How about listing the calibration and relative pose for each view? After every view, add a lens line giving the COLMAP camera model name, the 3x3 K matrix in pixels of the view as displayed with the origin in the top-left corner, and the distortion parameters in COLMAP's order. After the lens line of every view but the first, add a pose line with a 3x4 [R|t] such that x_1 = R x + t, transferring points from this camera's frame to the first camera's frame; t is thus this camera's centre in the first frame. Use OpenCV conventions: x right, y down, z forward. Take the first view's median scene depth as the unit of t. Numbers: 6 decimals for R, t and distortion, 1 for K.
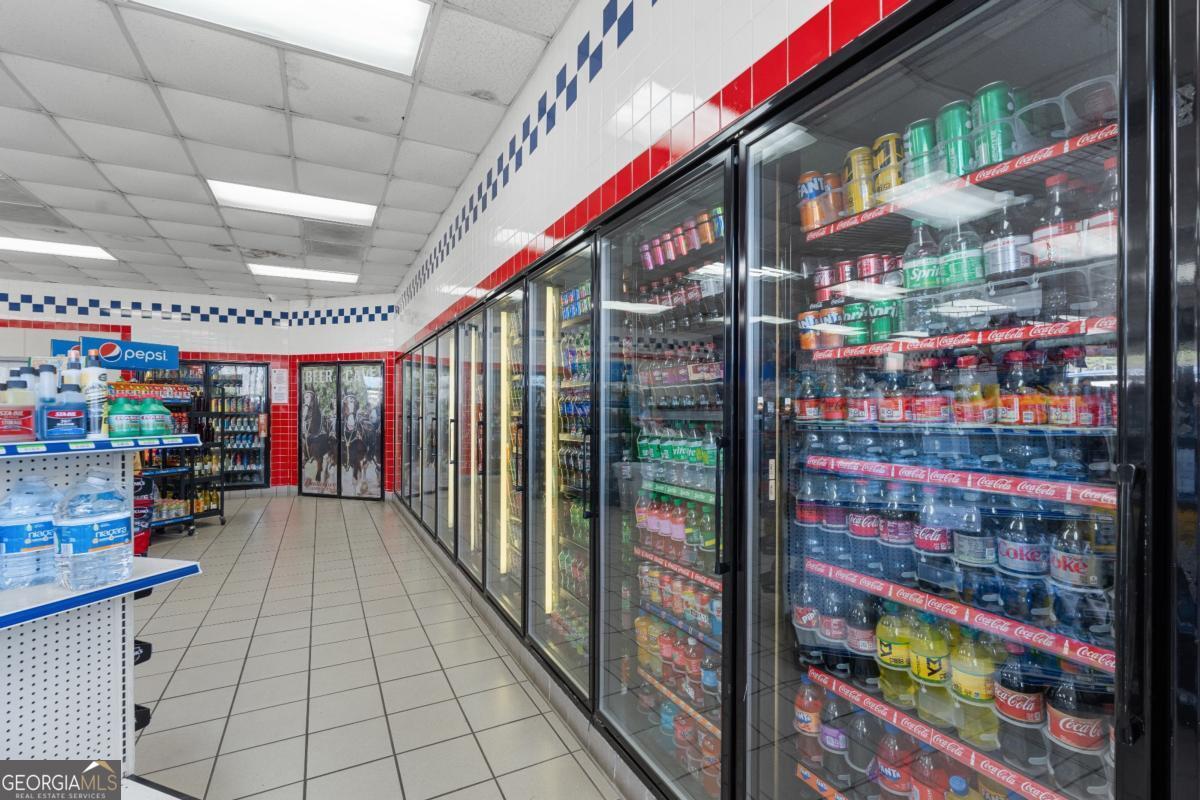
lens RADIAL K [[537.2, 0, 599.7], [0, 537.2, 403.3], [0, 0, 1]] dist [-0.003367, -0.000692]
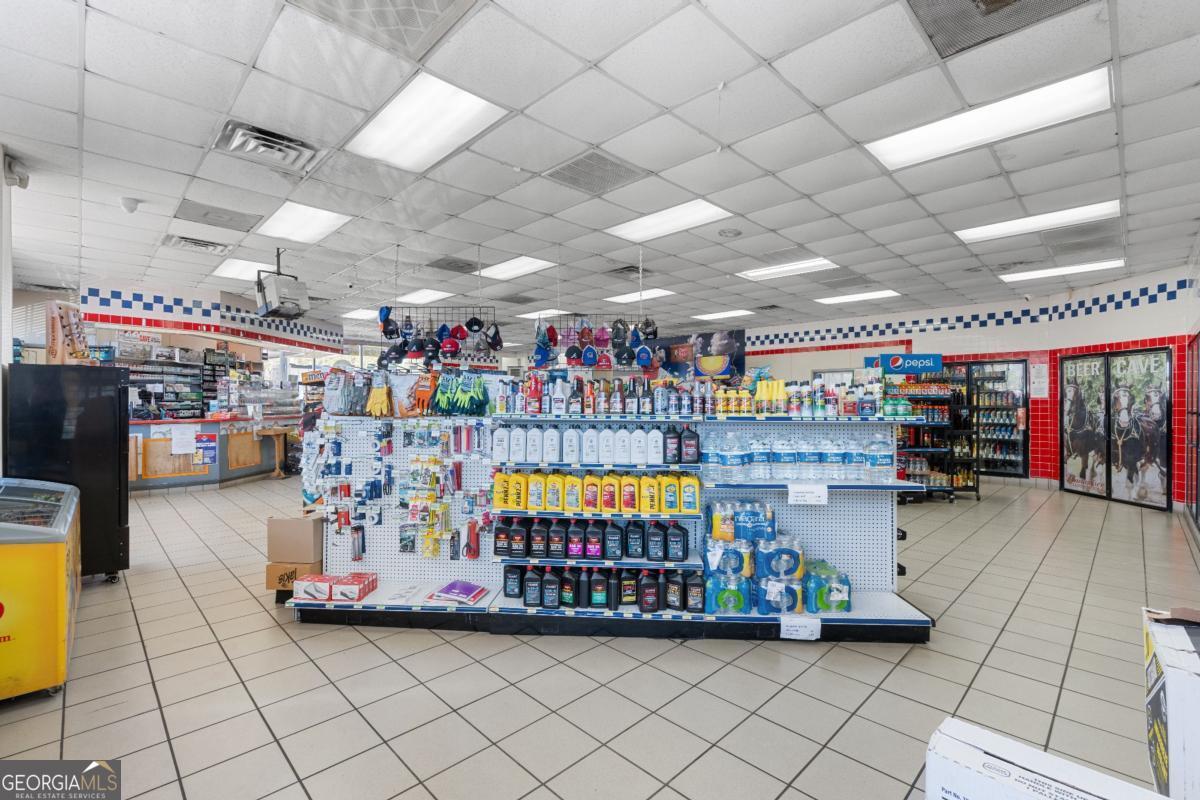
lens RADIAL K [[537.2, 0, 596.2], [0, 537.2, 401.0], [0, 0, 1]] dist [-0.003367, -0.000692]
pose [[0.302961, 0.001553, -0.953002, 0.127594], [0.005048, 0.999982, 0.003234, -0.001419], [0.952990, -0.005790, 0.302947, -0.121768]]
